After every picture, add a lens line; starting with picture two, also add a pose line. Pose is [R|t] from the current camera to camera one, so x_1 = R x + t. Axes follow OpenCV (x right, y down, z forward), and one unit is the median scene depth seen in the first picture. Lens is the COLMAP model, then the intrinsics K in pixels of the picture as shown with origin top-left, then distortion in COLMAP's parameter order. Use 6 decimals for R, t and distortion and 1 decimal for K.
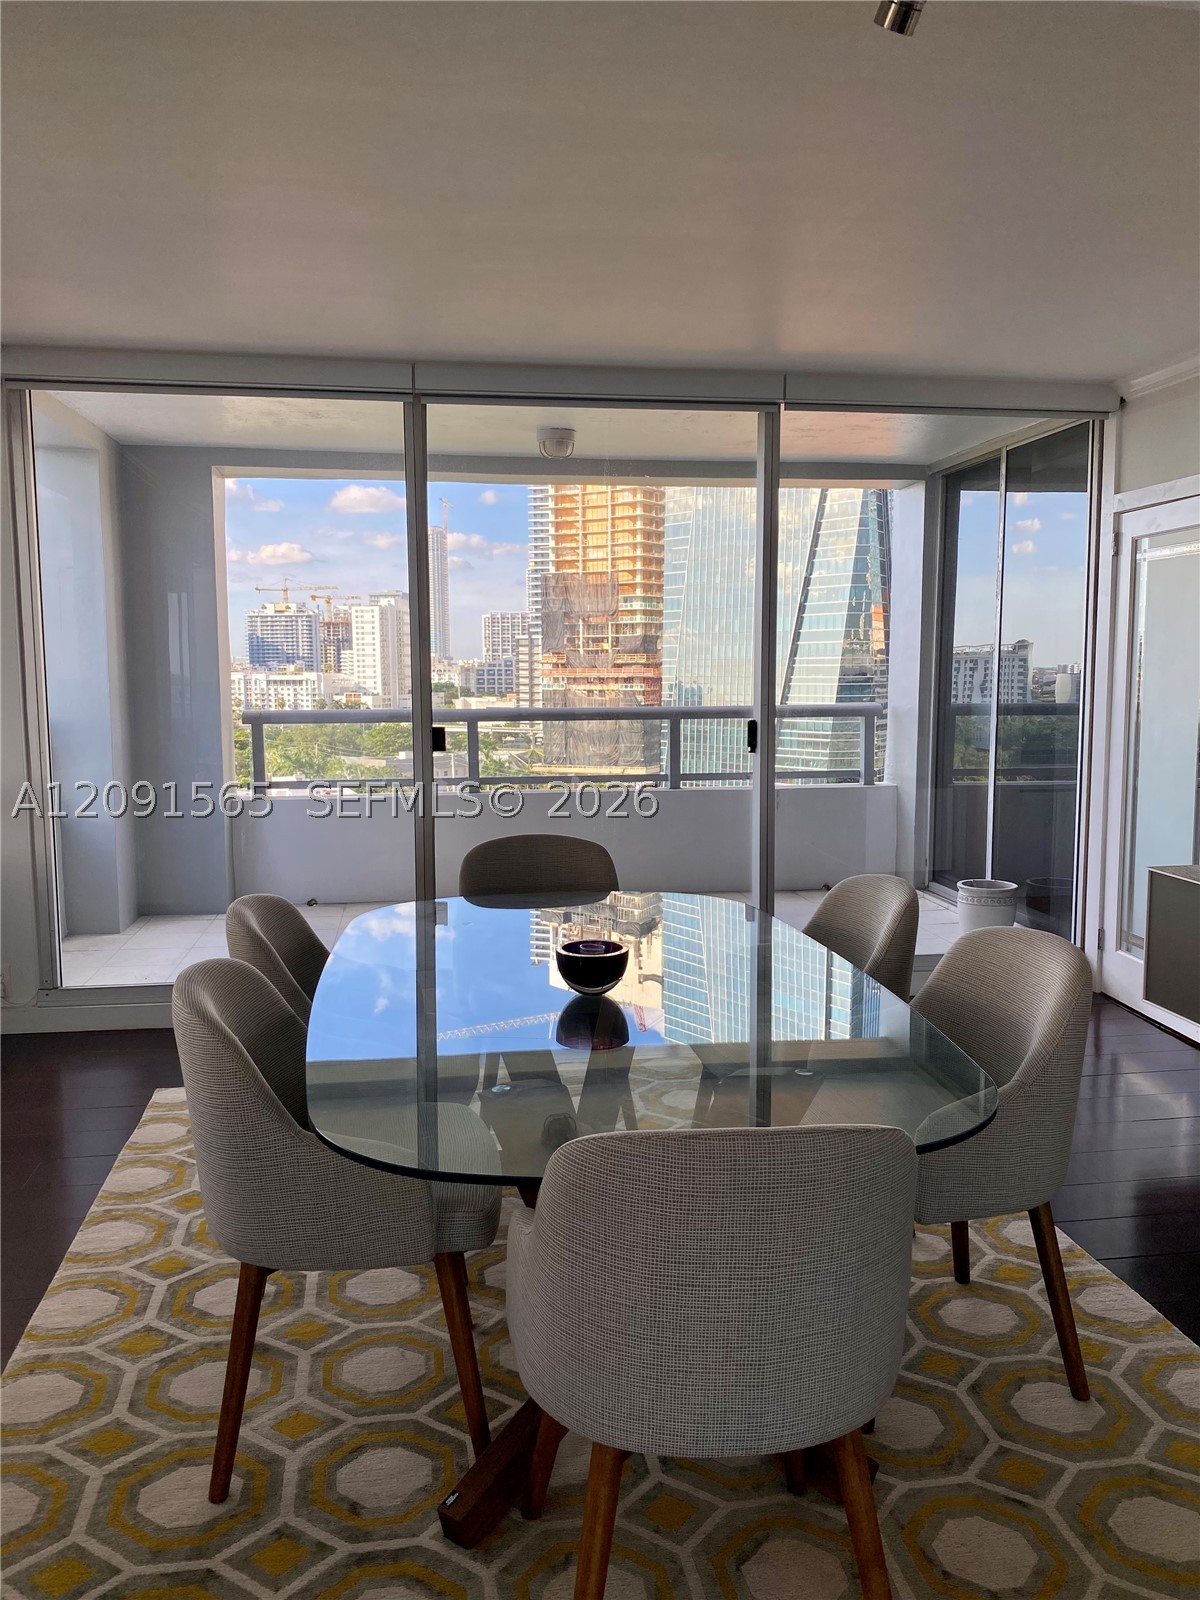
lens RADIAL K [[1216.0, 0, 600.0], [0, 1216.0, 800.0], [0, 0, 1]] dist [0.070924, -0.100328]
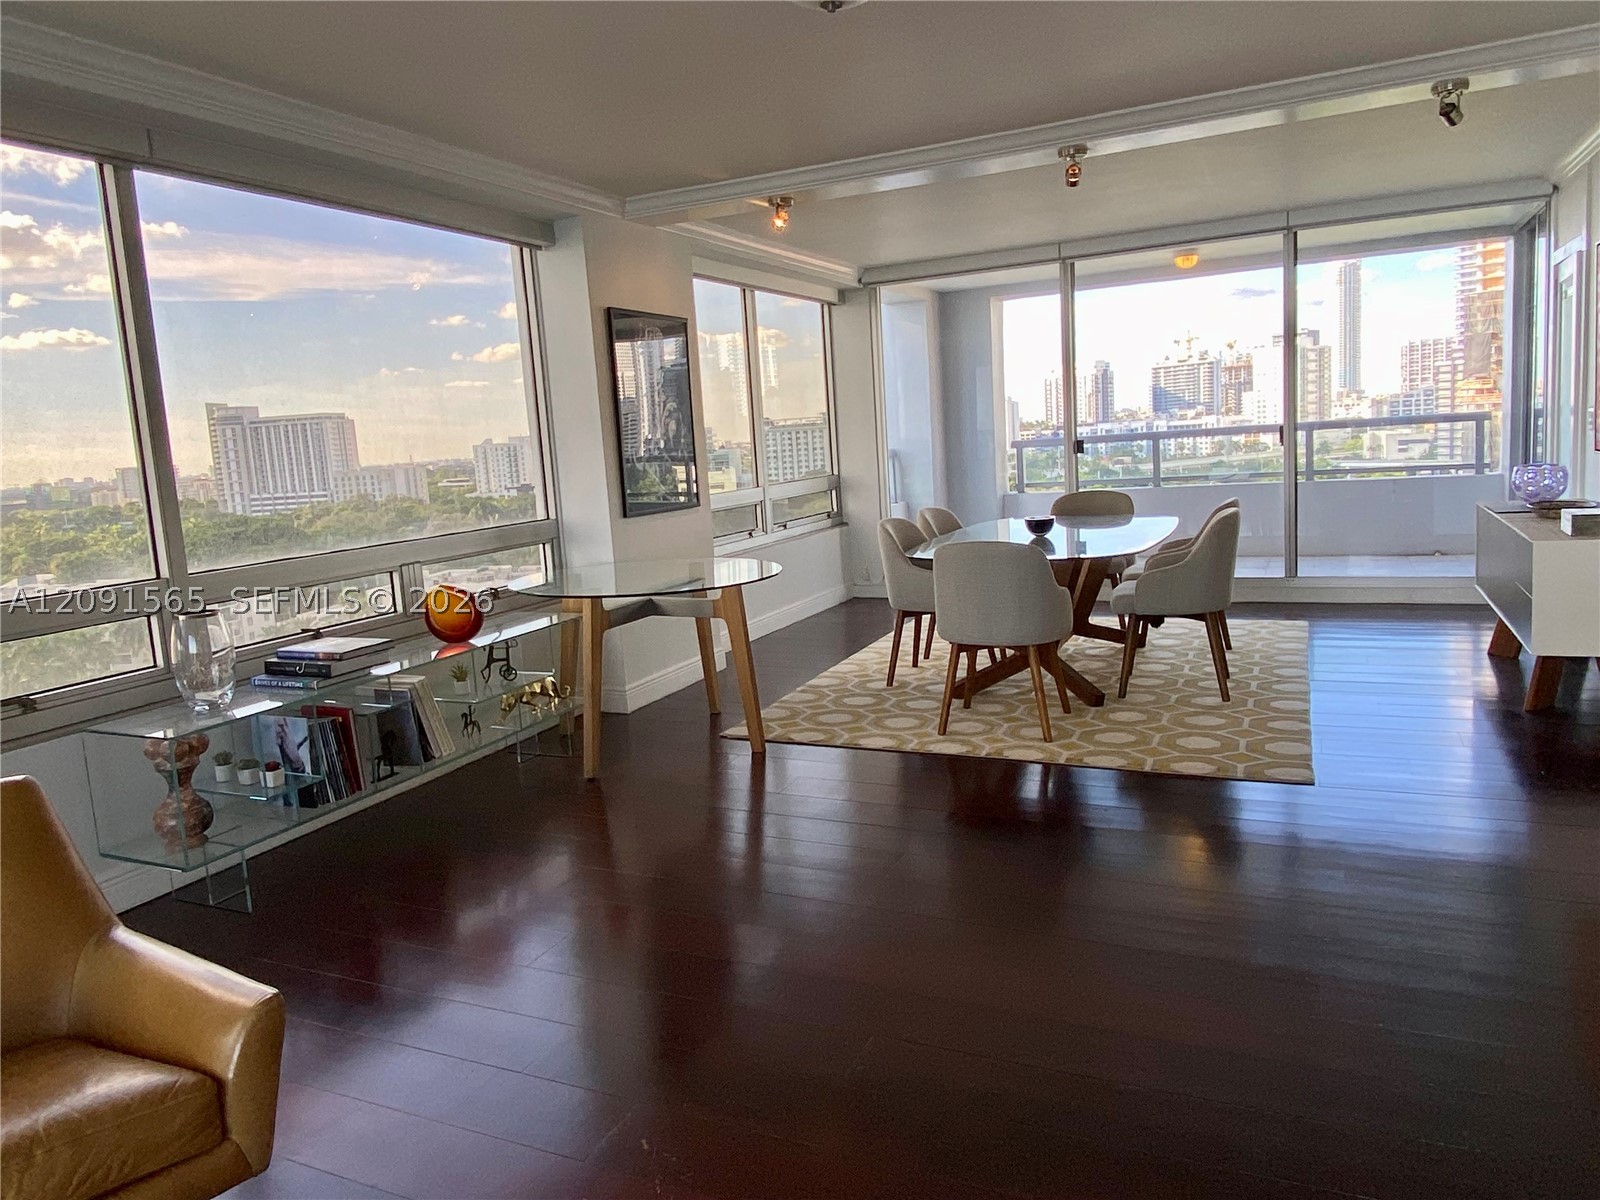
lens RADIAL K [[1090.1, 0, 783.9], [0, 1090.1, 582.0], [0, 0, 1]] dist [0.076530, -0.082316]
pose [[0.824907, 0.024094, -0.564755, 0.683546], [-0.000963, 0.999150, 0.041219, 0.132071], [0.565268, -0.033458, 0.824229, -0.944187]]
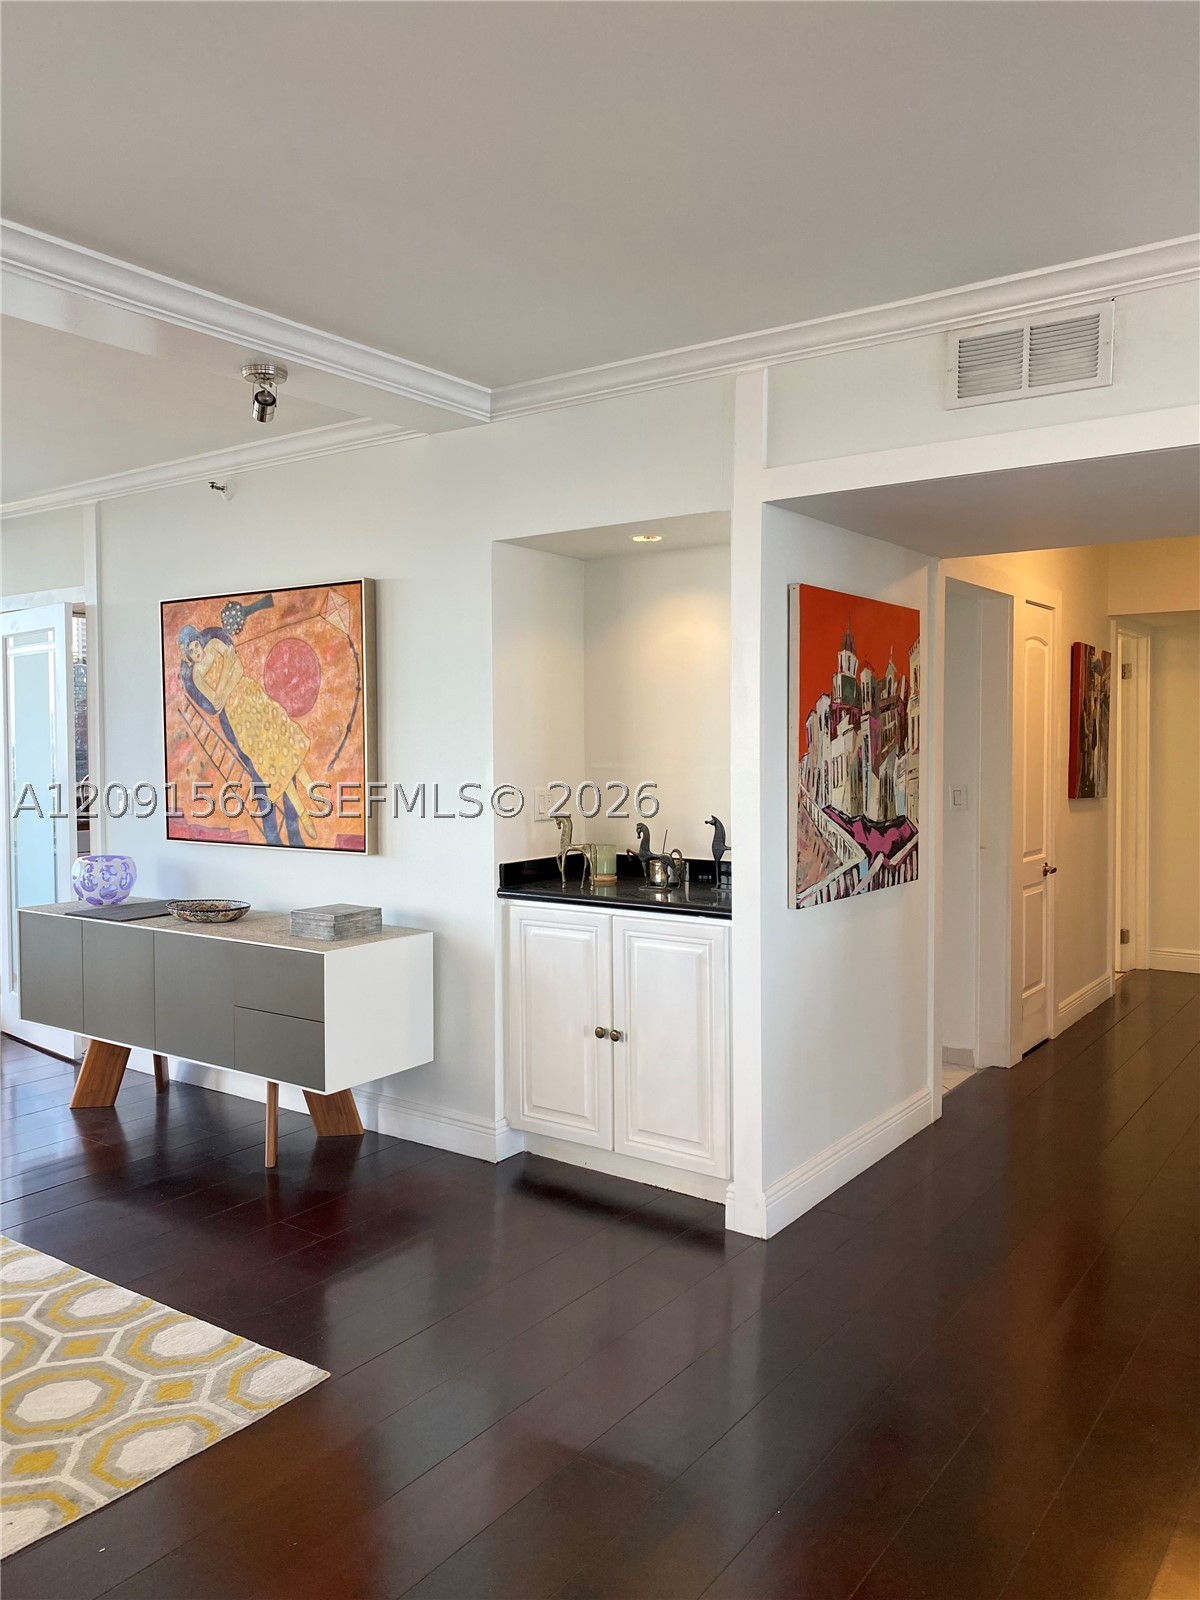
lens RADIAL K [[1216.0, 0, 600.0], [0, 1216.0, 800.0], [0, 0, 1]] dist [0.070924, -0.100328]
pose [[0.703935, -0.035538, 0.709375, -0.012855], [0.082549, 0.996073, -0.032014, 0.044967], [-0.705451, 0.081094, 0.704104, -0.352231]]
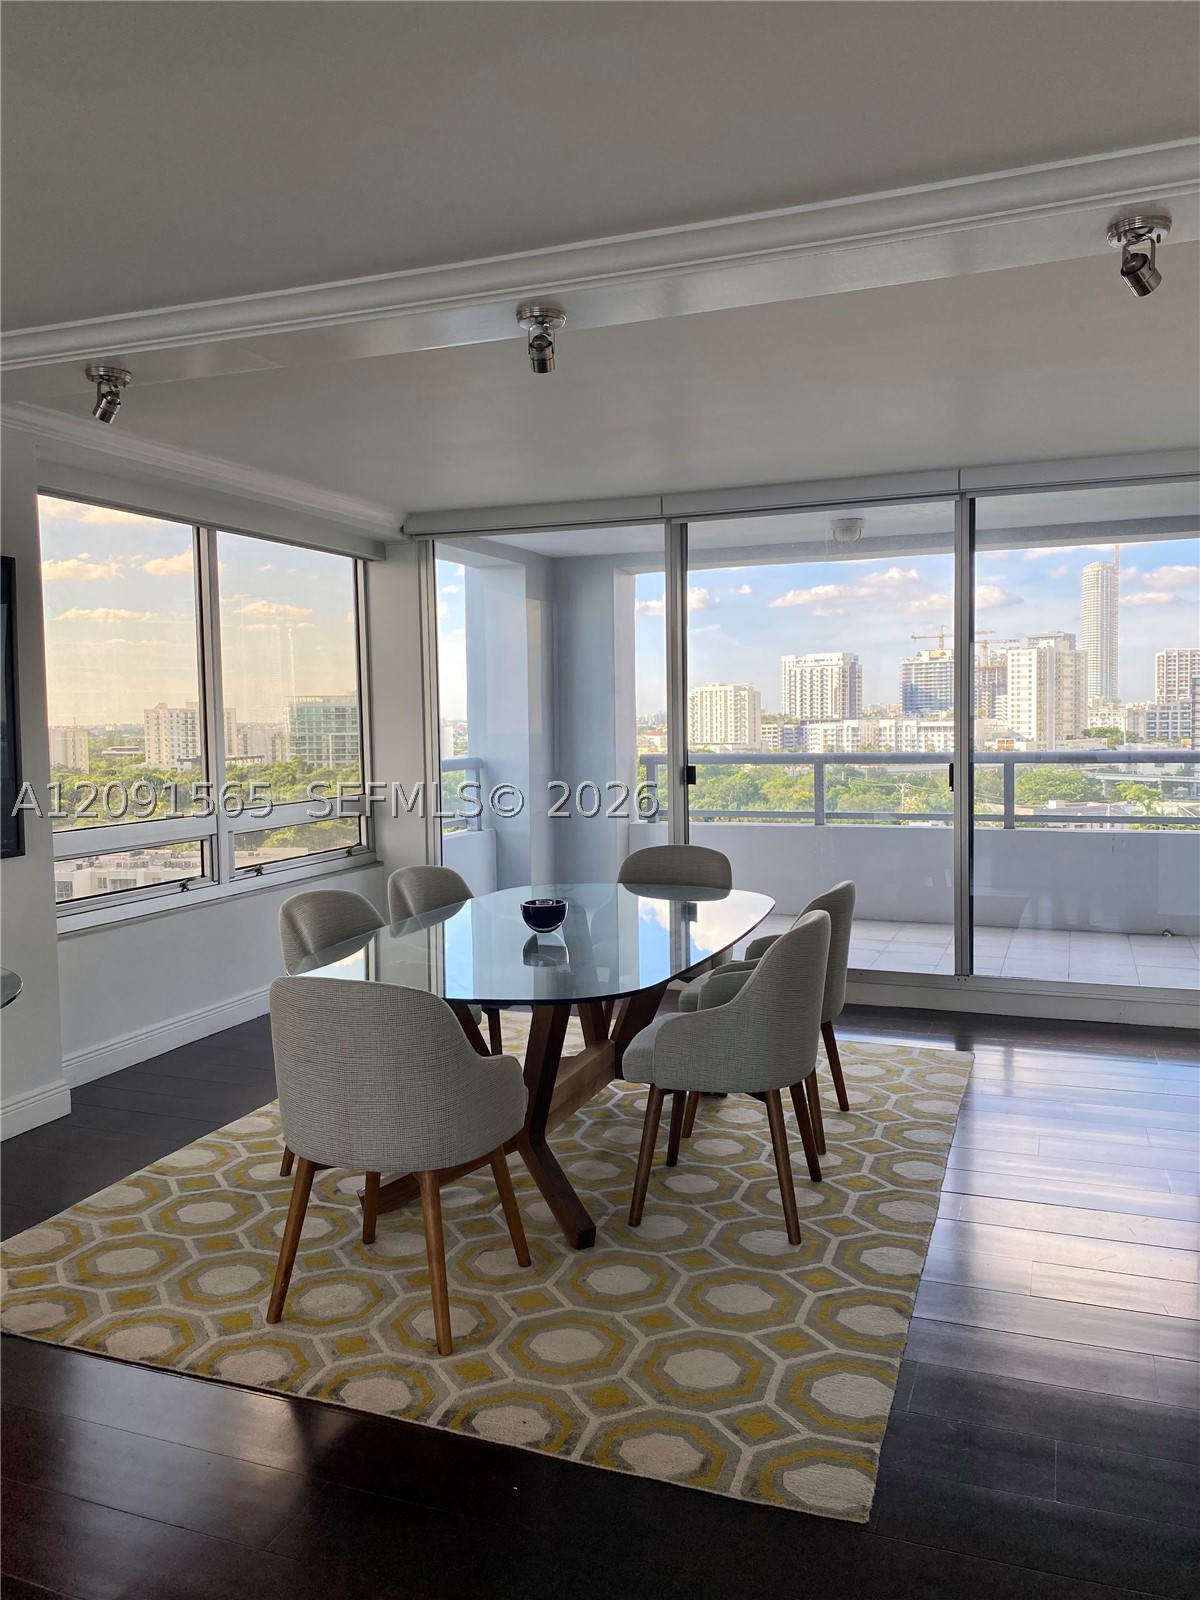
lens RADIAL K [[1216.0, 0, 600.0], [0, 1216.0, 800.0], [0, 0, 1]] dist [0.070924, -0.100328]
pose [[0.867711, 0.024040, -0.496488, 0.684130], [-0.042738, 0.998739, -0.026333, 0.021245], [0.495229, 0.044069, 0.867644, -0.270009]]
